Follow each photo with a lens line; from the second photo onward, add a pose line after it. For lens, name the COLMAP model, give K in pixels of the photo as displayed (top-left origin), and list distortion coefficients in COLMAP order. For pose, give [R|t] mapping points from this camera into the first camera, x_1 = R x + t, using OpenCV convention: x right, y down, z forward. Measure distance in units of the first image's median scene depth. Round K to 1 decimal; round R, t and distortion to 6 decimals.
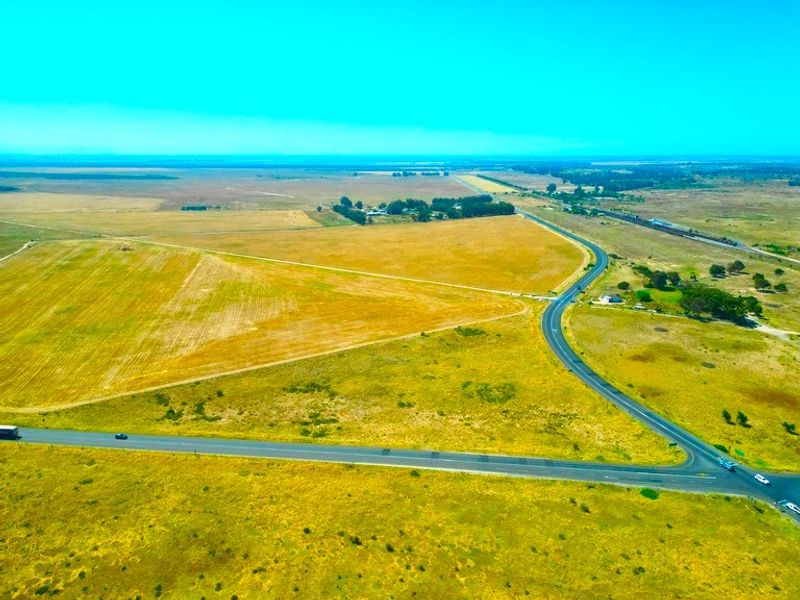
lens RADIAL K [[556.6, 0, 400.0], [0, 556.6, 300.0], [0, 0, 1]] dist [0.083098, -0.083107]
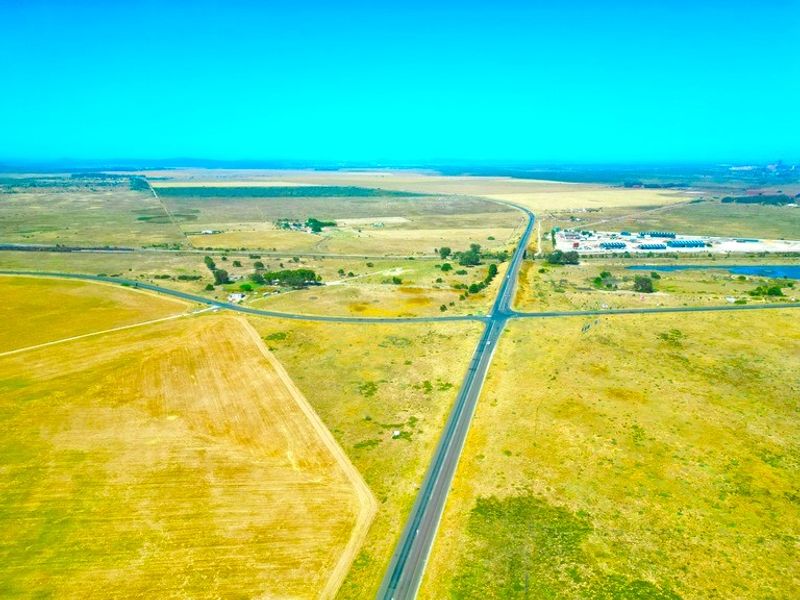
lens RADIAL K [[556.6, 0, 400.0], [0, 556.6, 300.0], [0, 0, 1]] dist [0.083098, -0.083107]
pose [[0.143838, -0.247047, 0.958268, -1.459822], [0.252519, 0.945444, 0.205838, -0.298569], [-0.956841, 0.212373, 0.198375, 0.739931]]
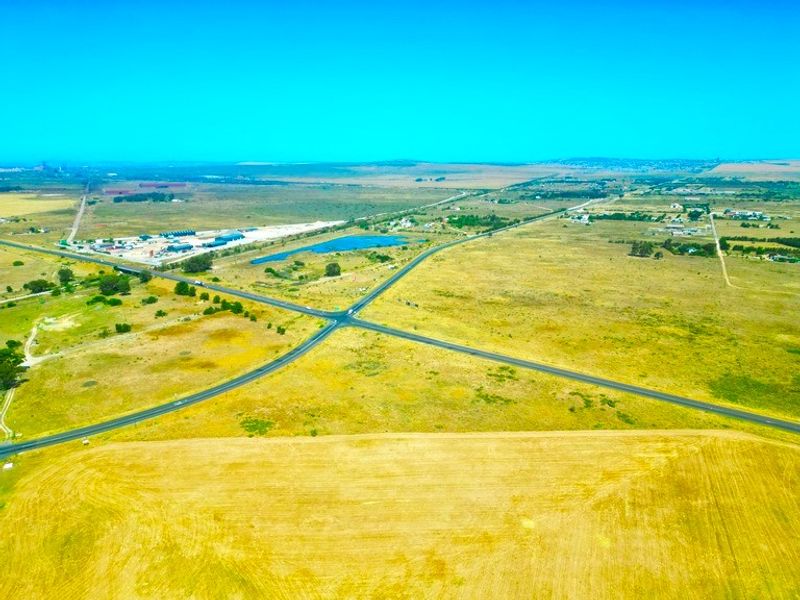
lens RADIAL K [[556.6, 0, 400.0], [0, 556.6, 300.0], [0, 0, 1]] dist [0.083098, -0.083107]
pose [[-0.856816, -0.128988, 0.499228, -0.616349], [0.127942, 0.884741, 0.448179, -0.632582], [-0.499497, 0.447880, -0.741557, 2.108031]]
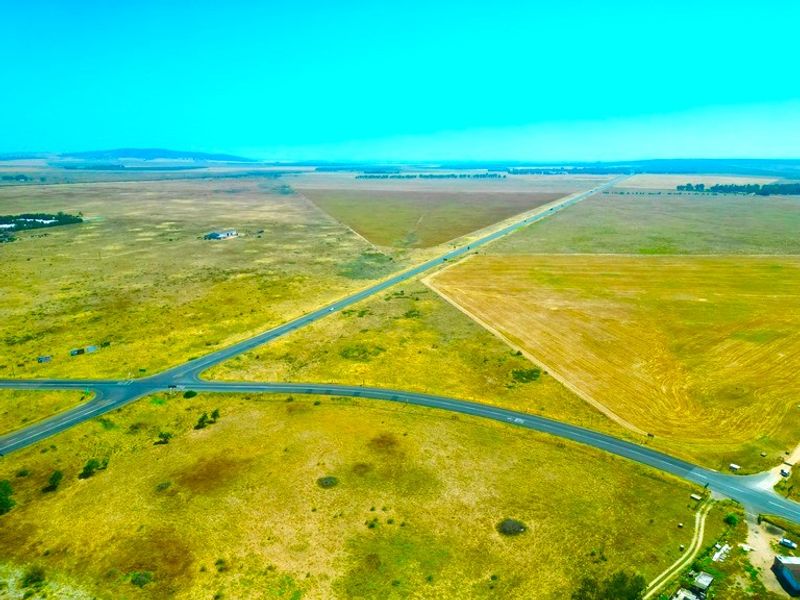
lens RADIAL K [[556.6, 0, 400.0], [0, 556.6, 300.0], [0, 0, 1]] dist [0.083098, -0.083107]
pose [[-0.317572, 0.231035, -0.919658, 1.358317], [-0.244452, 0.917134, 0.314814, -0.379830], [0.916183, 0.324788, -0.234779, 1.488072]]
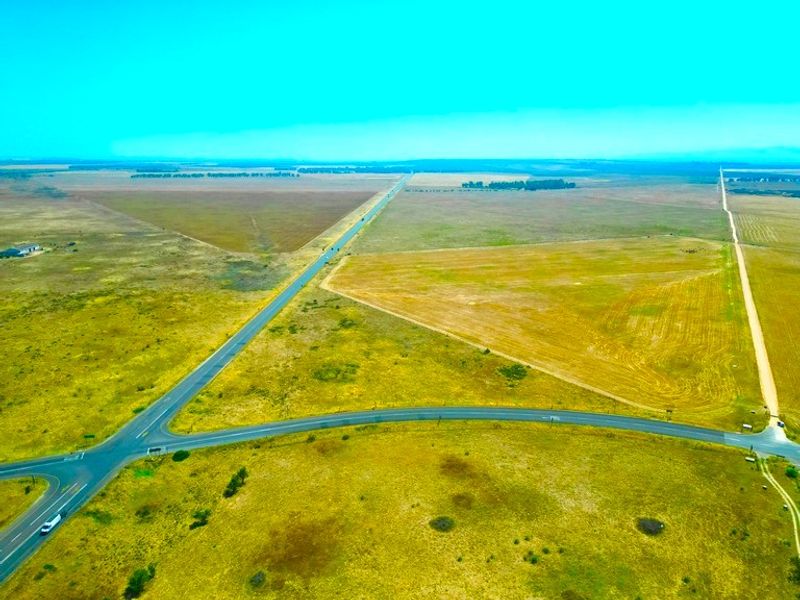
lens RADIAL K [[556.6, 0, 400.0], [0, 556.6, 300.0], [0, 0, 1]] dist [0.083098, -0.083107]
pose [[0.064947, 0.245340, -0.967259, 1.327794], [-0.257880, 0.940506, 0.221239, -0.270932], [0.963992, 0.235068, 0.124351, 1.073807]]
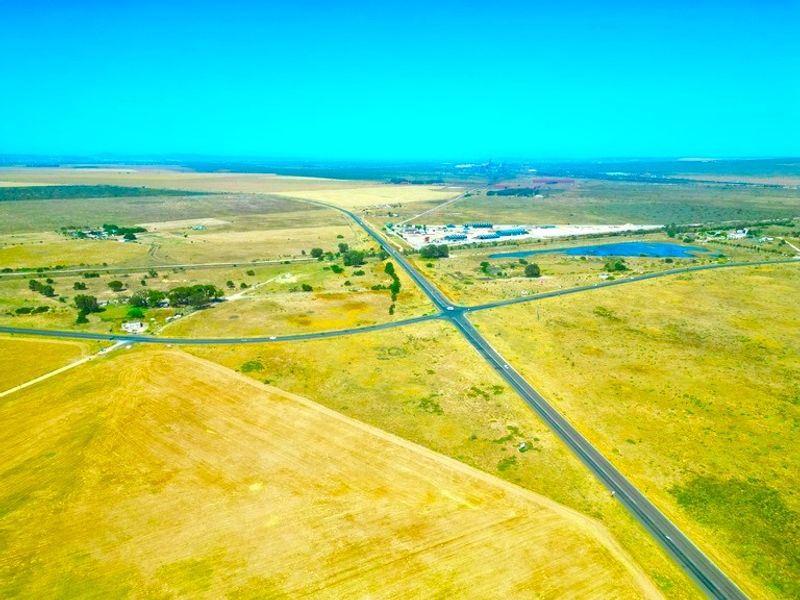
lens RADIAL K [[556.6, 0, 400.0], [0, 556.6, 300.0], [0, 0, 1]] dist [0.083098, -0.083107]
pose [[-0.293756, -0.243966, 0.924223, -1.296175], [0.238607, 0.917559, 0.318045, -0.470163], [-0.925621, 0.313954, -0.211327, 1.399219]]
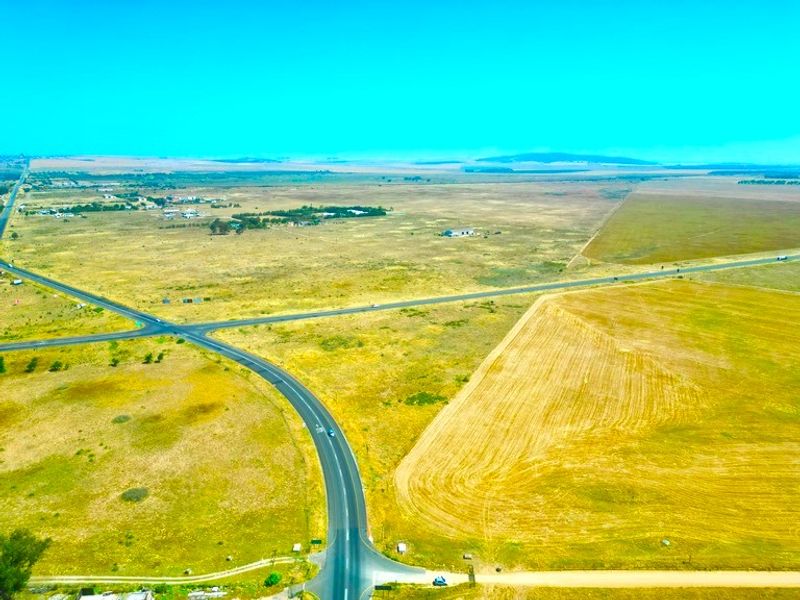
lens RADIAL K [[556.6, 0, 400.0], [0, 556.6, 300.0], [0, 0, 1]] dist [0.083098, -0.083107]
pose [[-0.842723, 0.125443, -0.523528, 0.782879], [-0.143130, 0.885265, 0.442515, -0.567437], [0.518972, 0.447850, -0.728079, 2.195351]]
